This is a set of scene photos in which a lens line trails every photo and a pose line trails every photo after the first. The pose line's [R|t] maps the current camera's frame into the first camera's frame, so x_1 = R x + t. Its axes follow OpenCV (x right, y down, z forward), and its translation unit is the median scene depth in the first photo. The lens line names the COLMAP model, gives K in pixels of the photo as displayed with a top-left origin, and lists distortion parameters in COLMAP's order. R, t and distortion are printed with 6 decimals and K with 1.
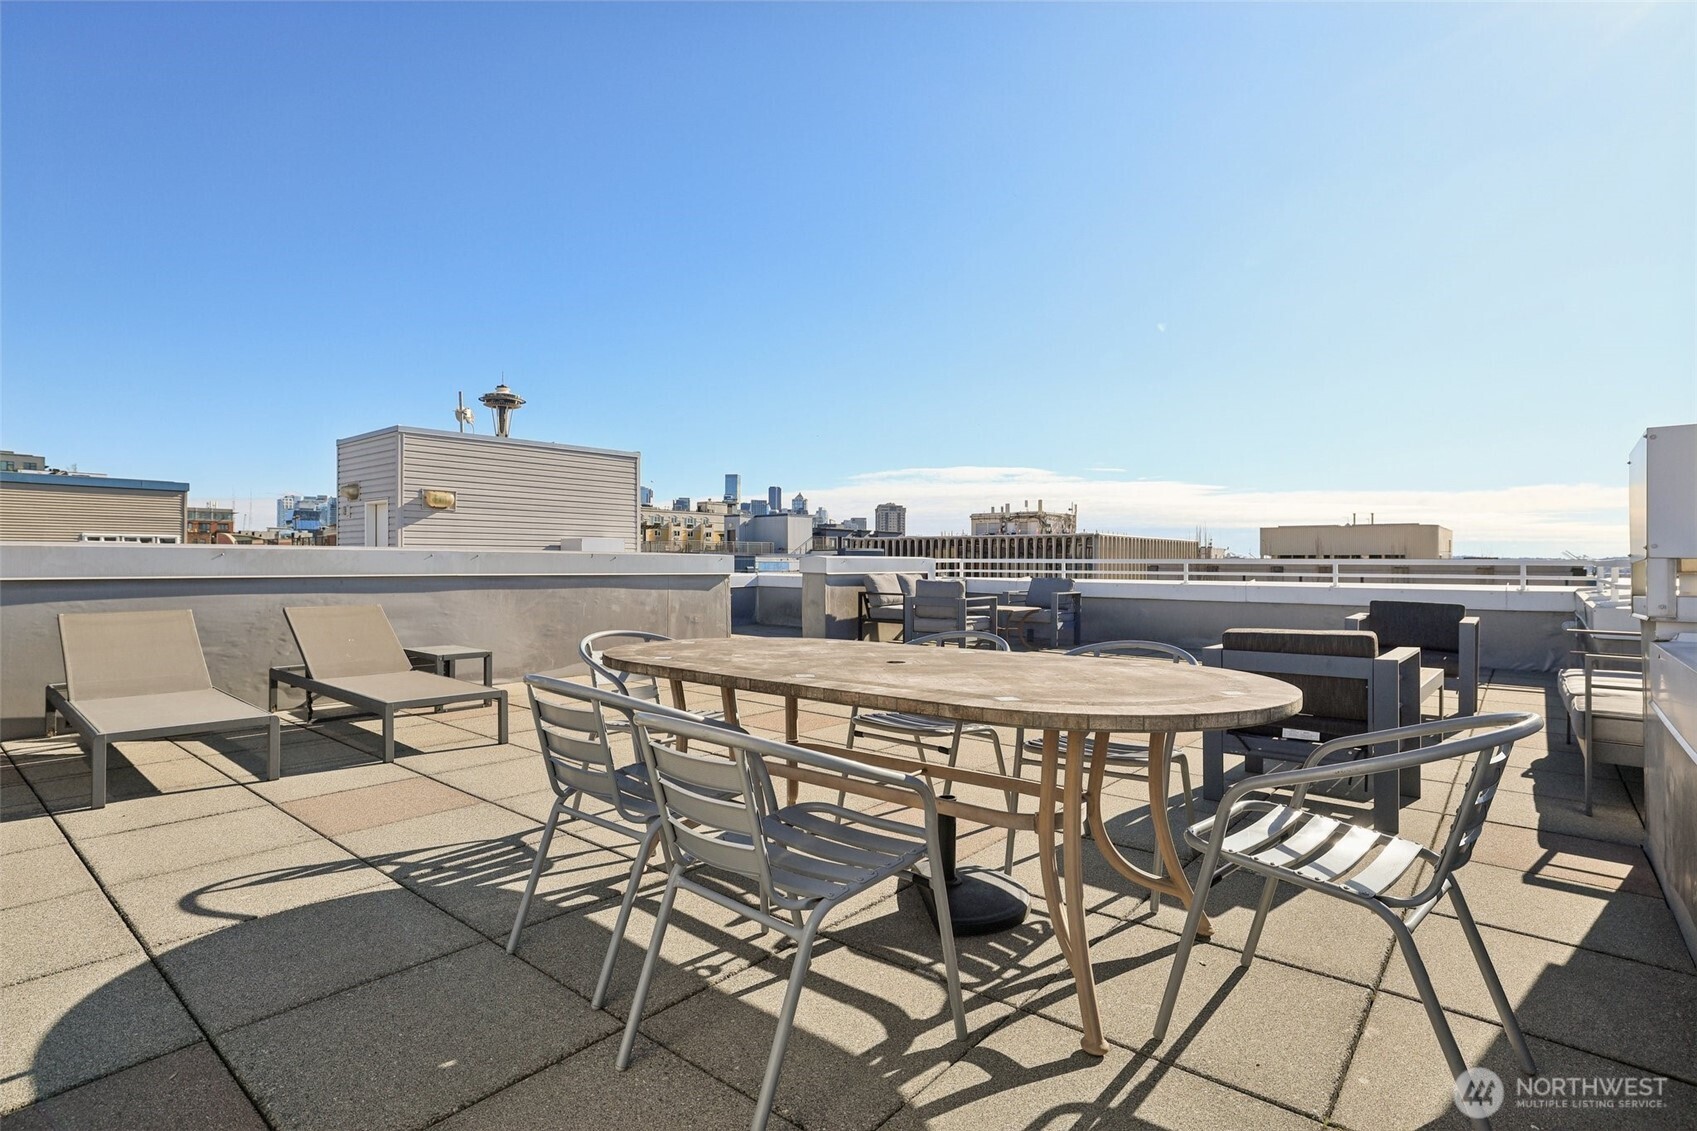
lens RADIAL K [[834.5, 0, 848.5], [0, 834.5, 565.5], [0, 0, 1]] dist [-0.042154, 0.024745]
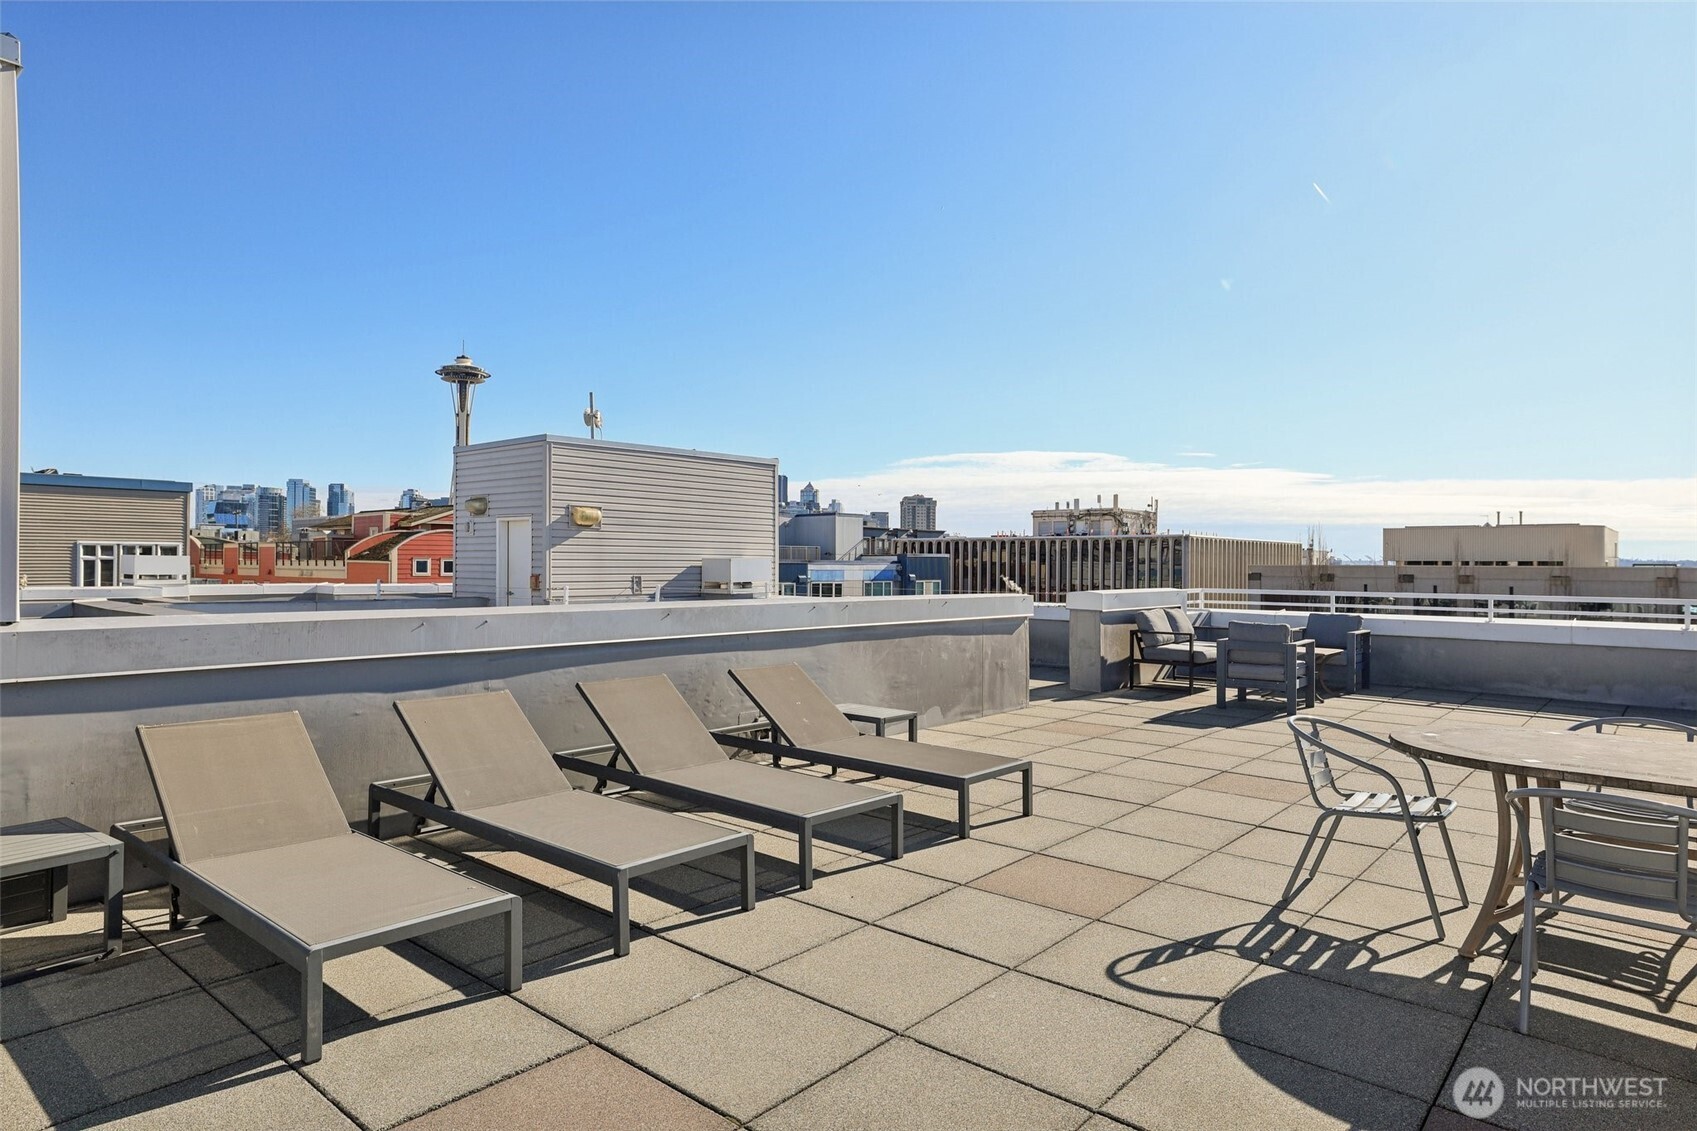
lens RADIAL K [[981.7, 0, 848.5], [0, 981.7, 565.5], [0, 0, 1]] dist [0.001938, 0.001961]
pose [[0.999830, 0.002091, -0.018323, -0.193932], [-0.002140, 0.999994, -0.002650, -0.025016], [0.018317, 0.002689, 0.999829, -0.055802]]
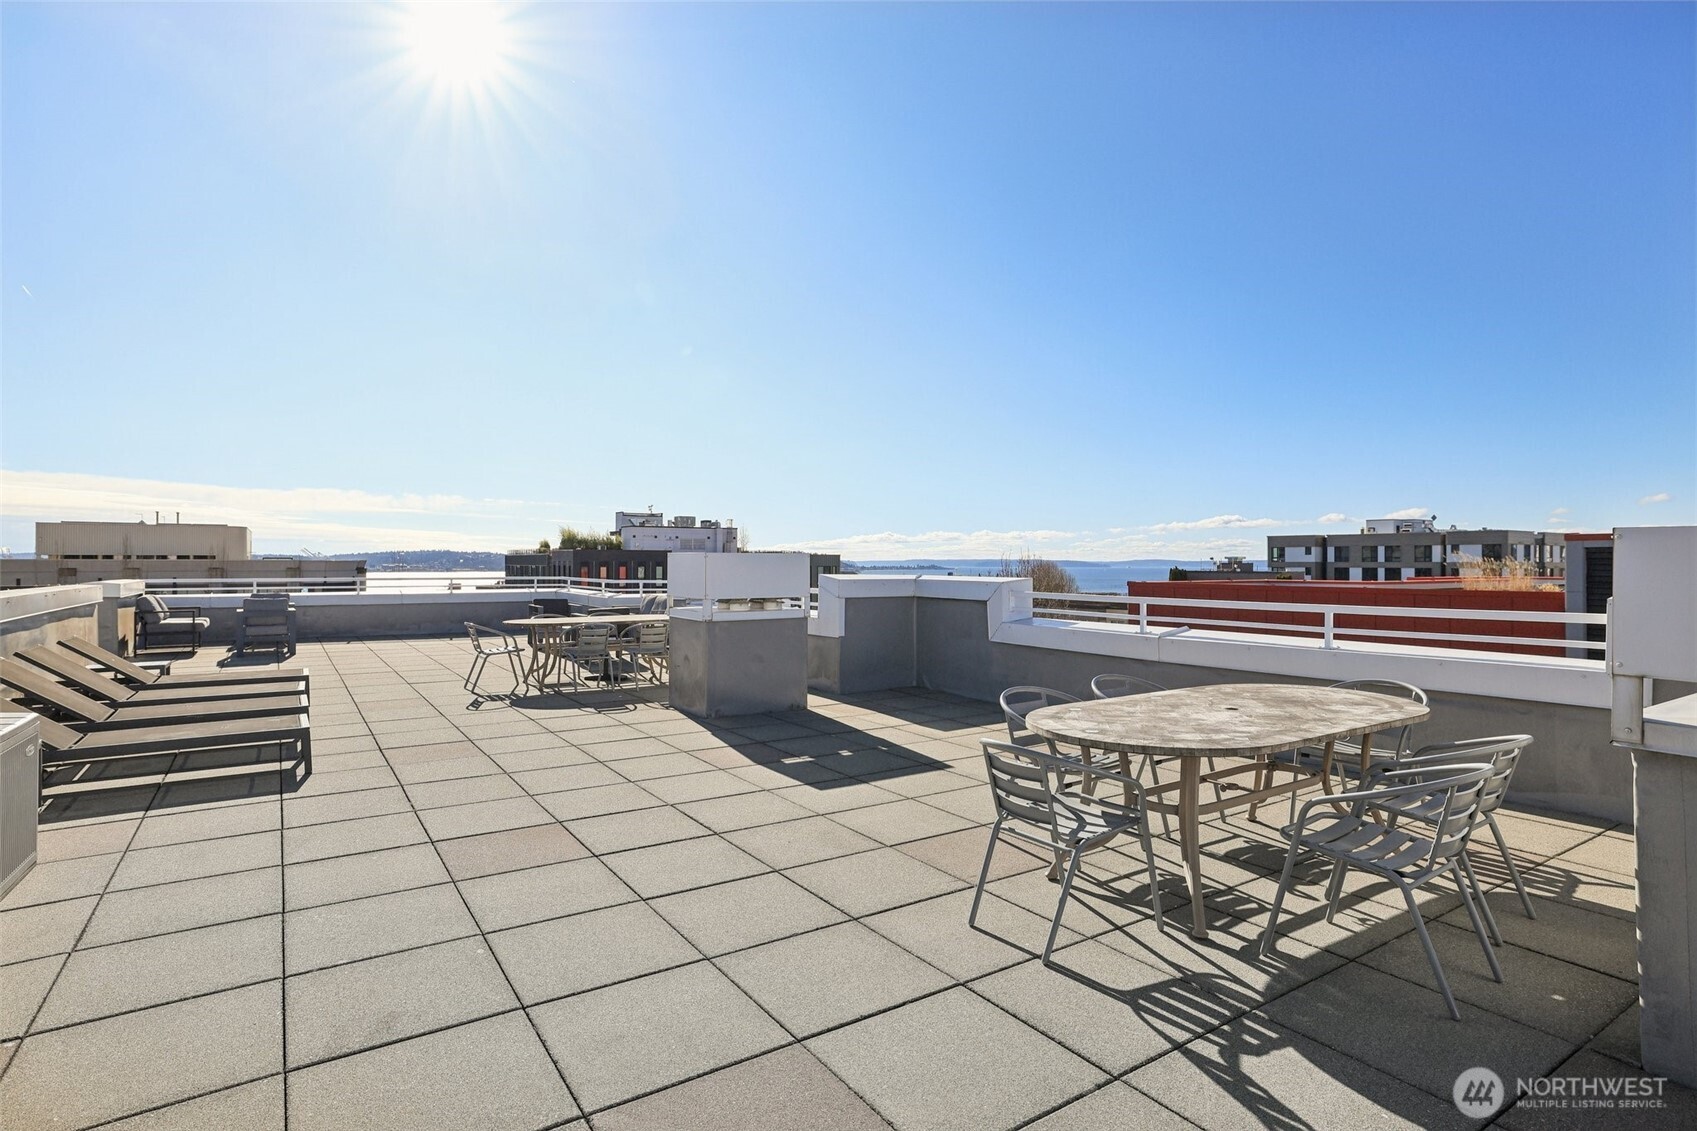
lens RADIAL K [[872.8, 0, 848.5], [0, 872.8, 565.5], [0, 0, 1]] dist [-0.049465, 0.000246]
pose [[0.288341, -0.008587, 0.957489, -0.283426], [0.004971, 0.999960, 0.007472, -0.027949], [-0.957515, 0.002605, 0.288372, 0.213105]]
